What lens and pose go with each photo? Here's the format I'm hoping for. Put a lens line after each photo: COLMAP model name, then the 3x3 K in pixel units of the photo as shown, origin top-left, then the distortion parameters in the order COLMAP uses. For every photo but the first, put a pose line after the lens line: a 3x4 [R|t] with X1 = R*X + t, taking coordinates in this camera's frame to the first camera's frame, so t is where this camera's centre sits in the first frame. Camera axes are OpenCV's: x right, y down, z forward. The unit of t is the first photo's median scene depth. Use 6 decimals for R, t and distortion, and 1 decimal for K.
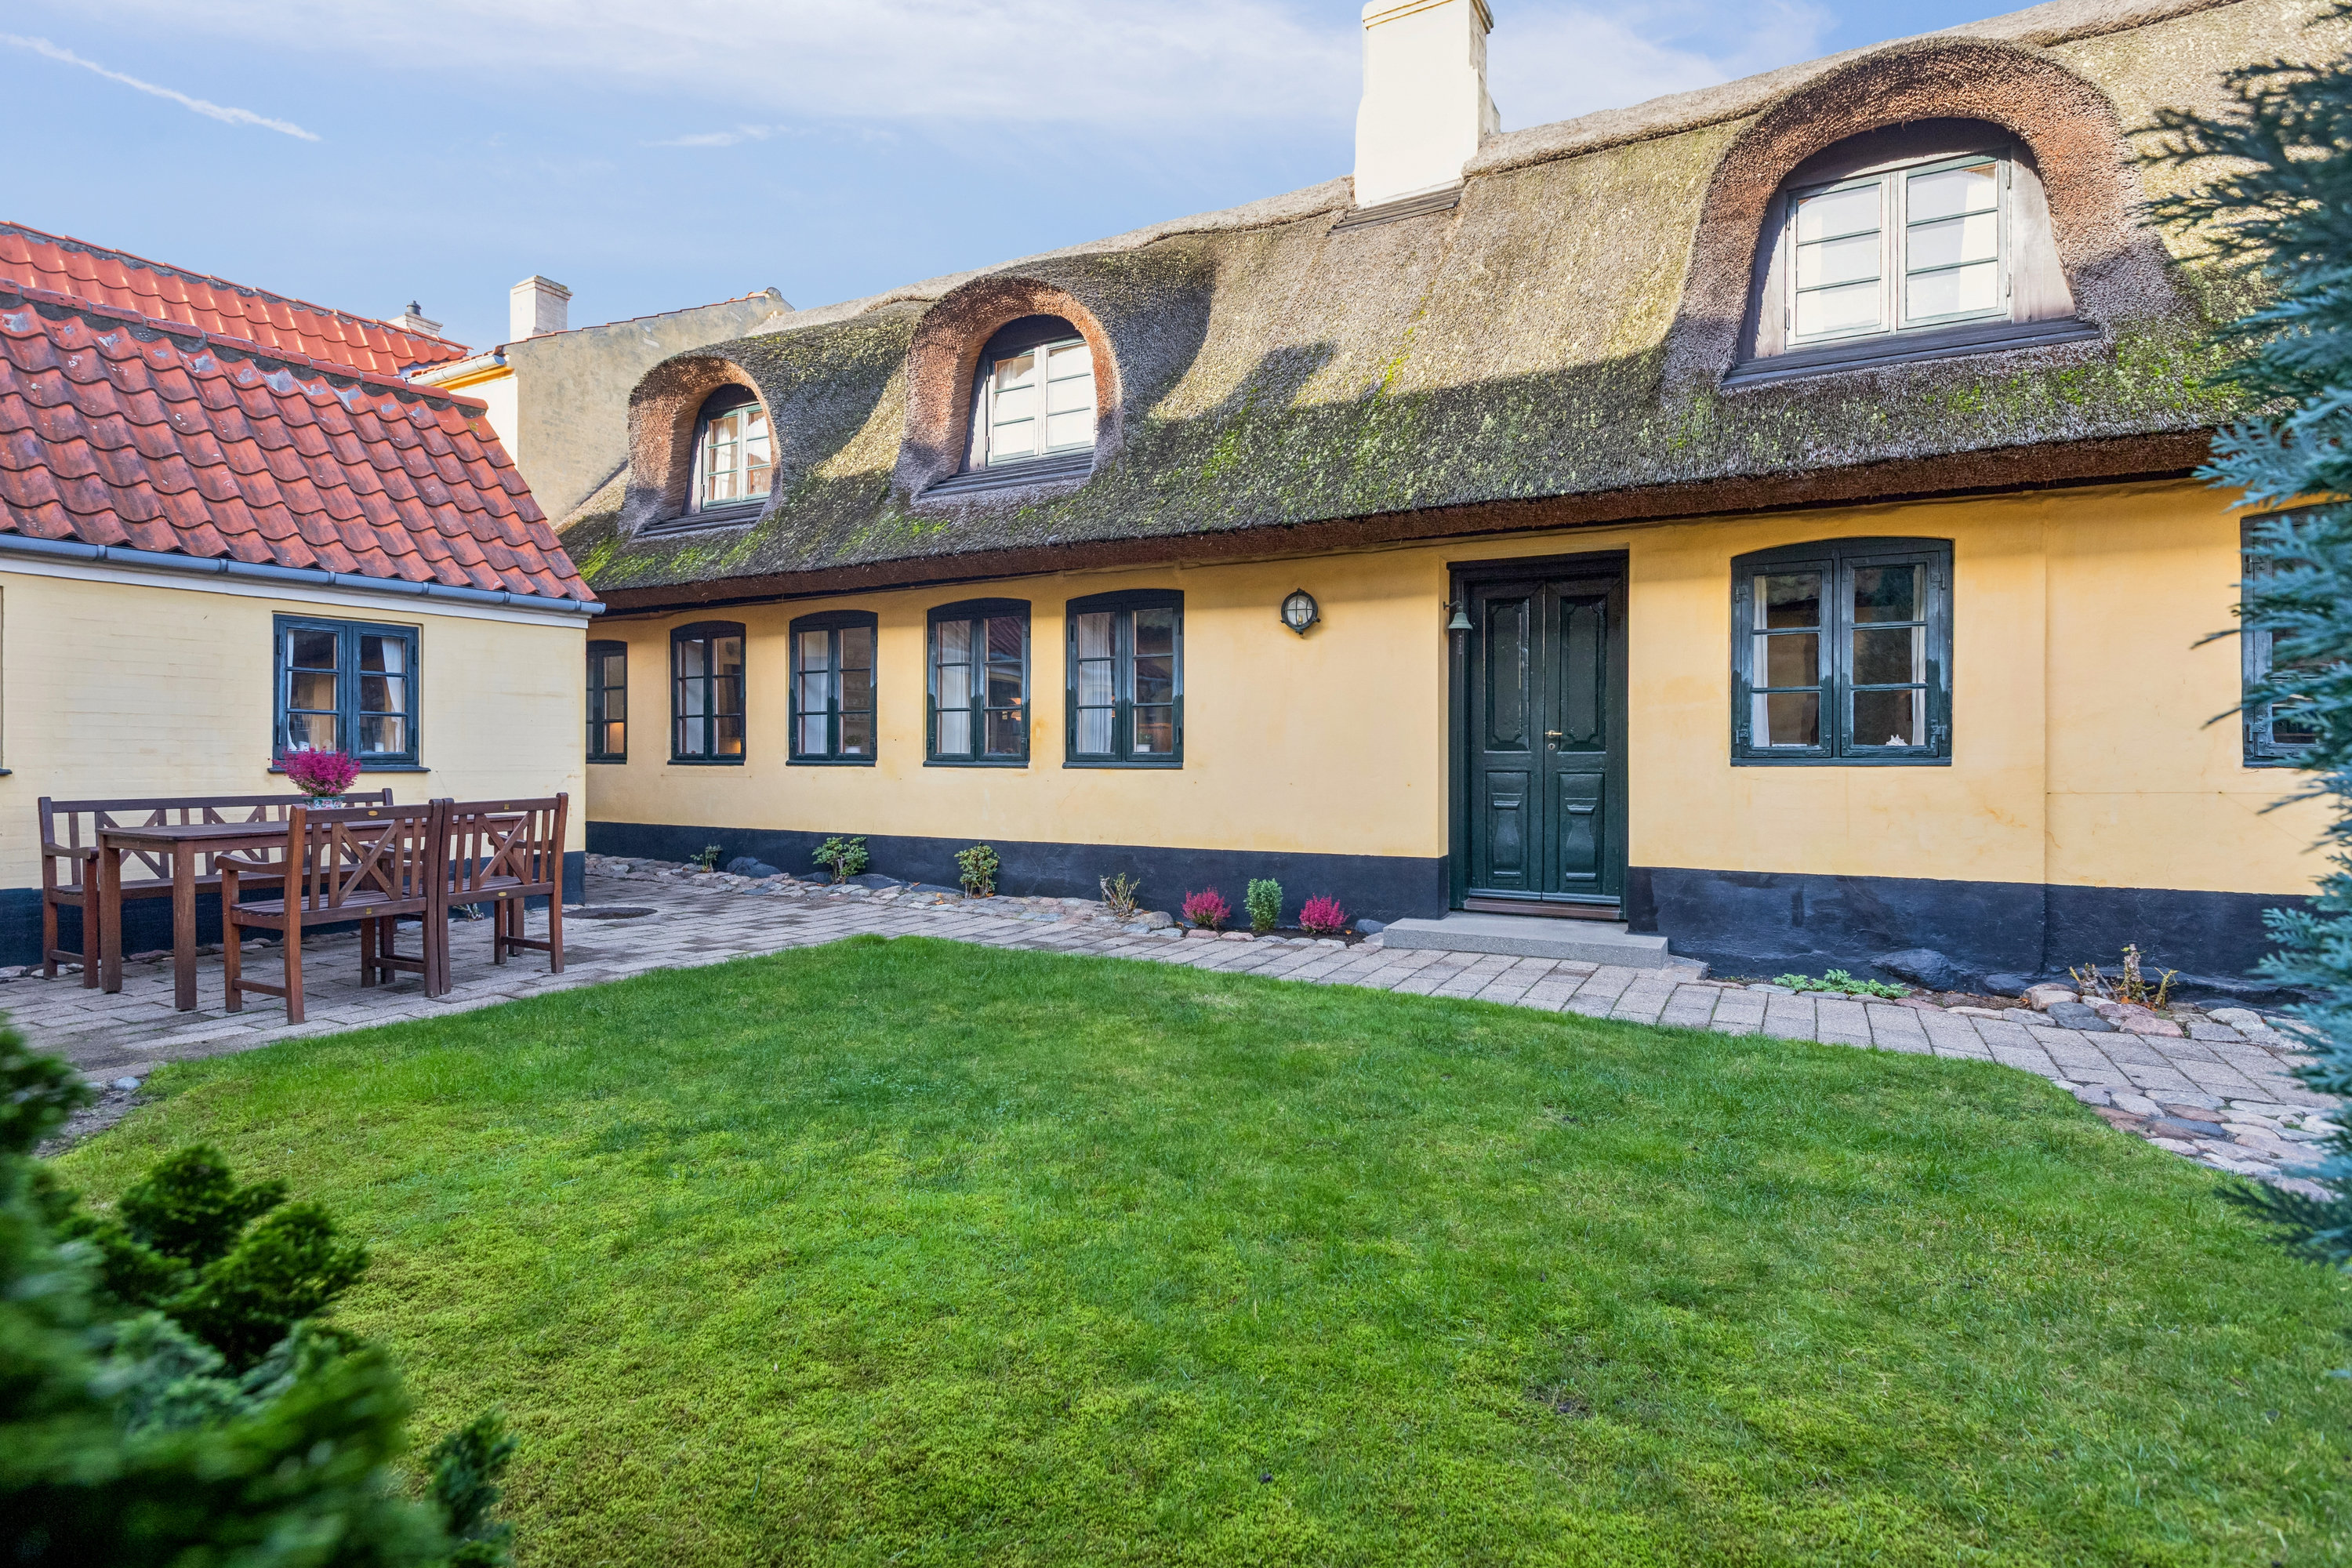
lens RADIAL K [[1185.3, 0, 1094.1], [0, 1185.3, 788.2], [0, 0, 1]] dist [-0.003791, -0.001423]
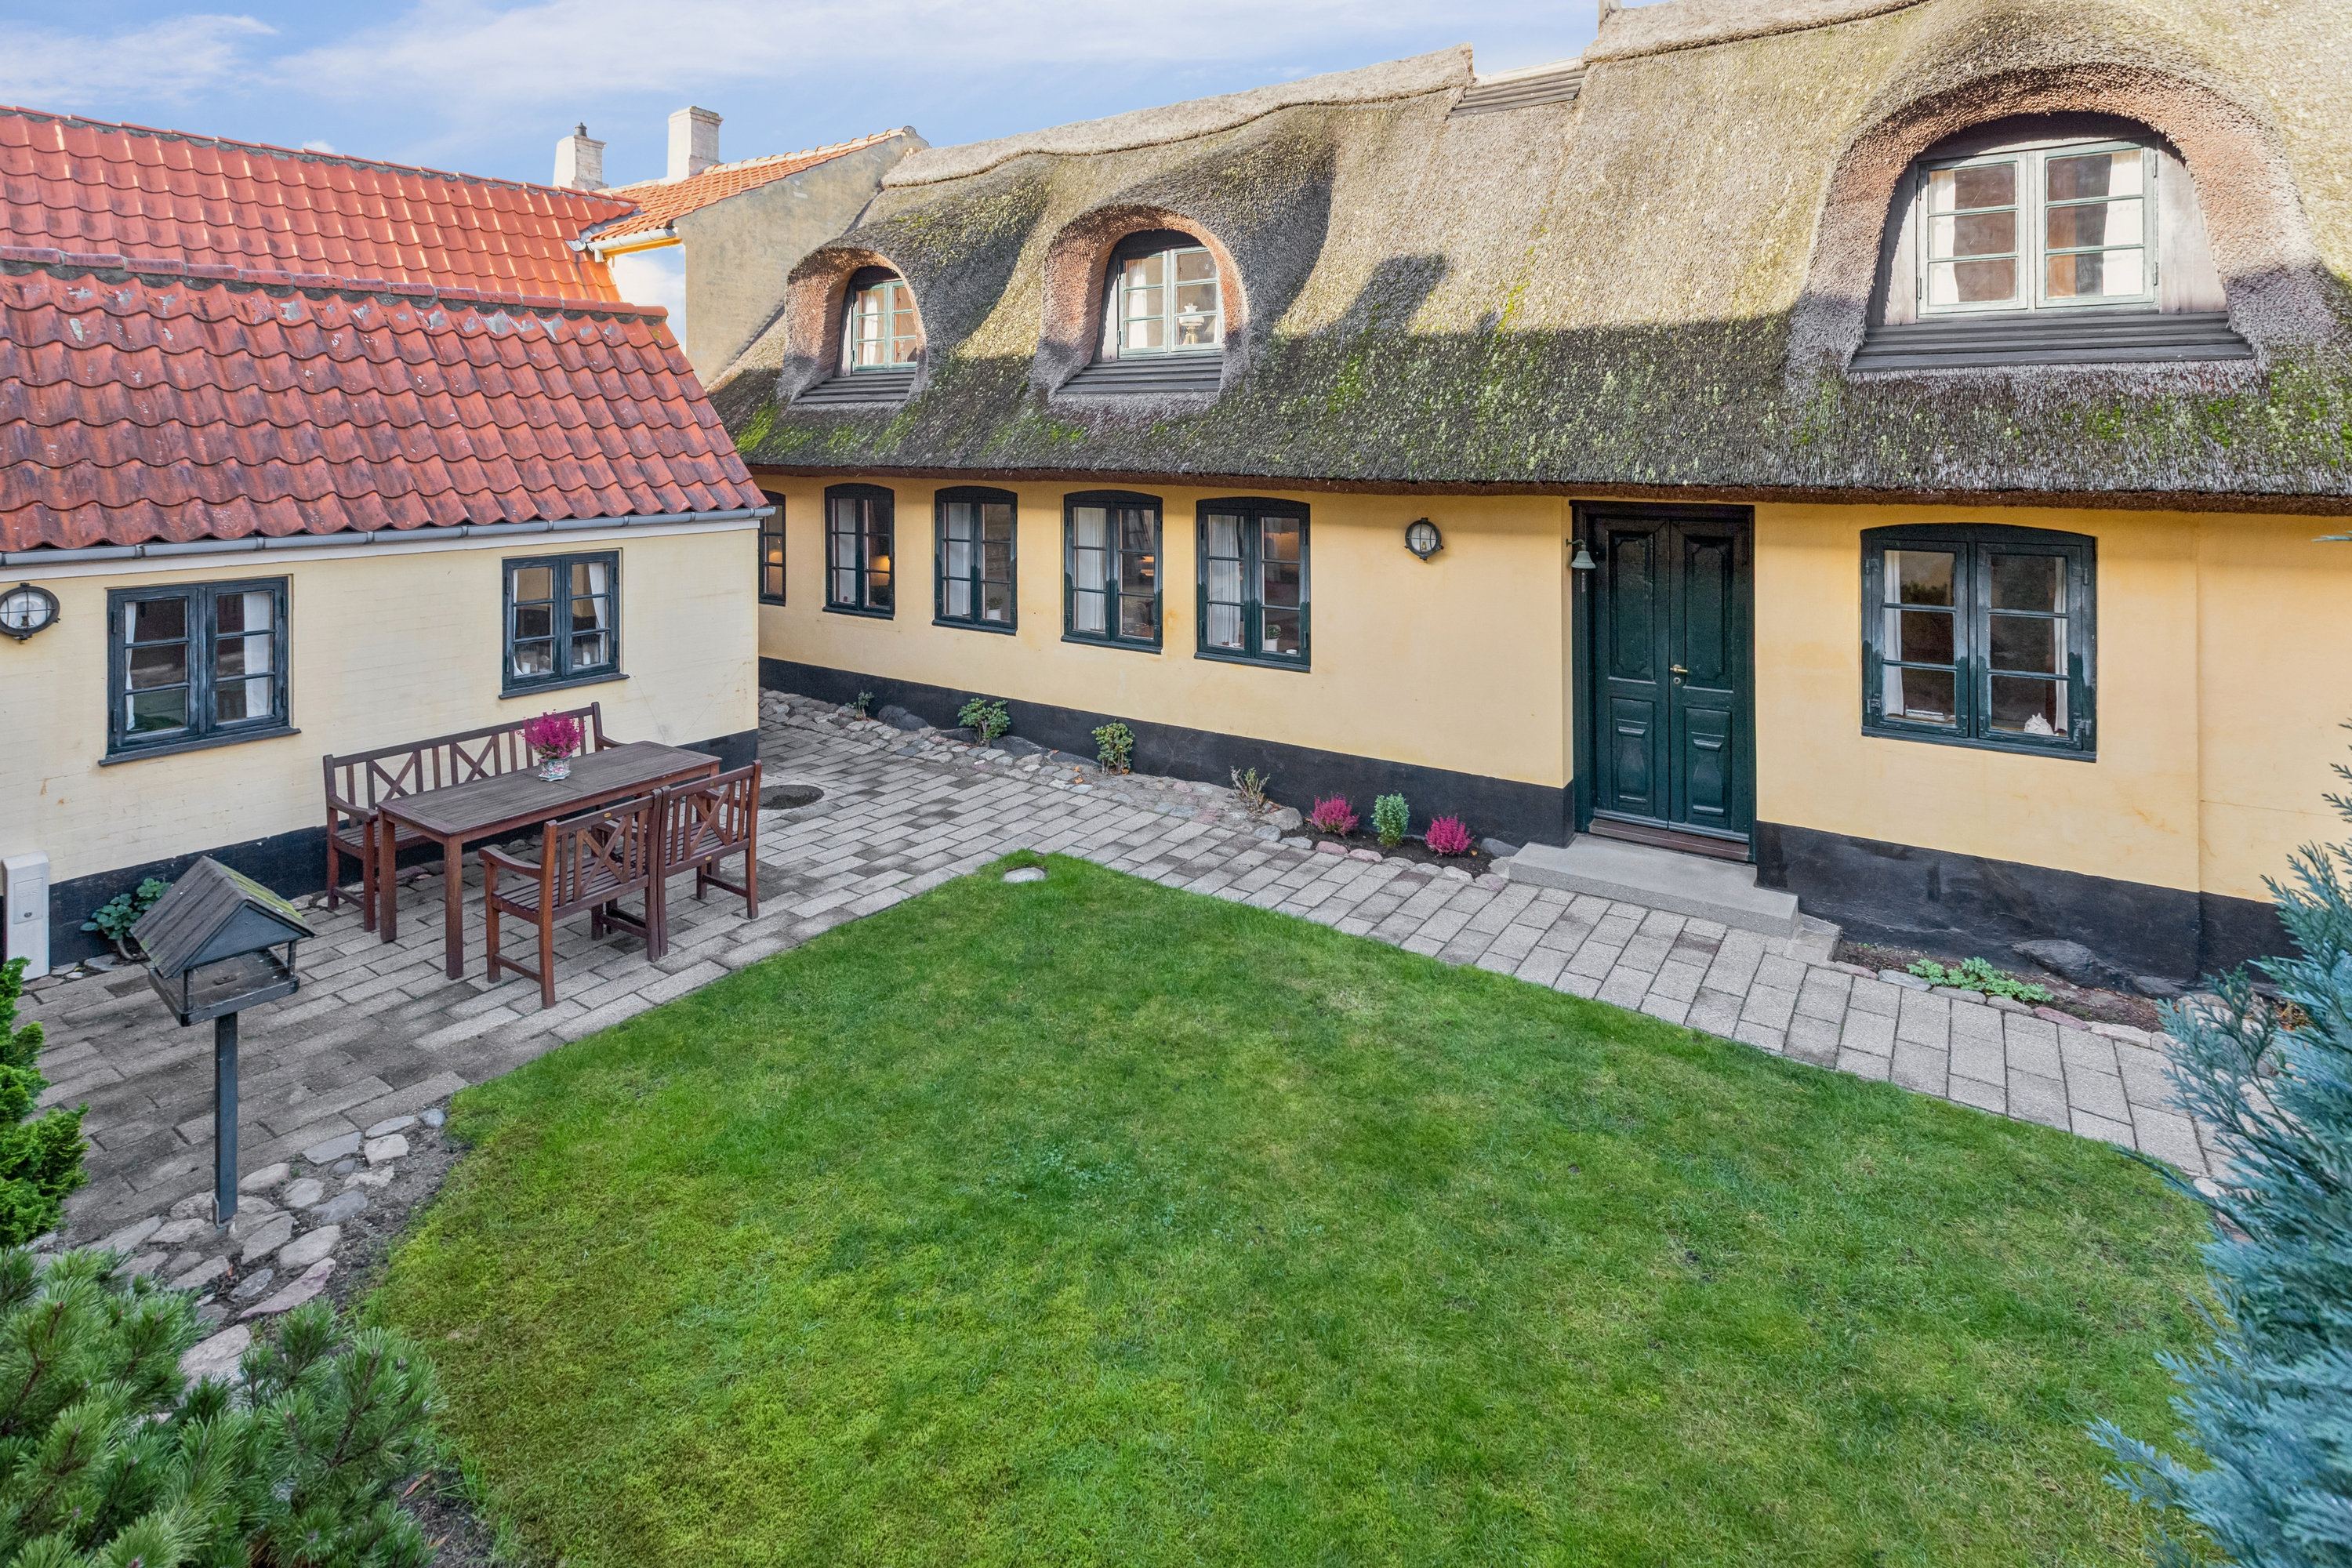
lens RADIAL K [[1171.1, 0, 1081.3], [0, 1171.1, 488.0], [0, 0, 1]] dist [0.001951, -0.000602]
pose [[0.994304, -0.007459, -0.106324, -0.017191], [0.007184, 0.999970, -0.002977, -0.203289], [0.106343, 0.002197, 0.994327, -0.062578]]
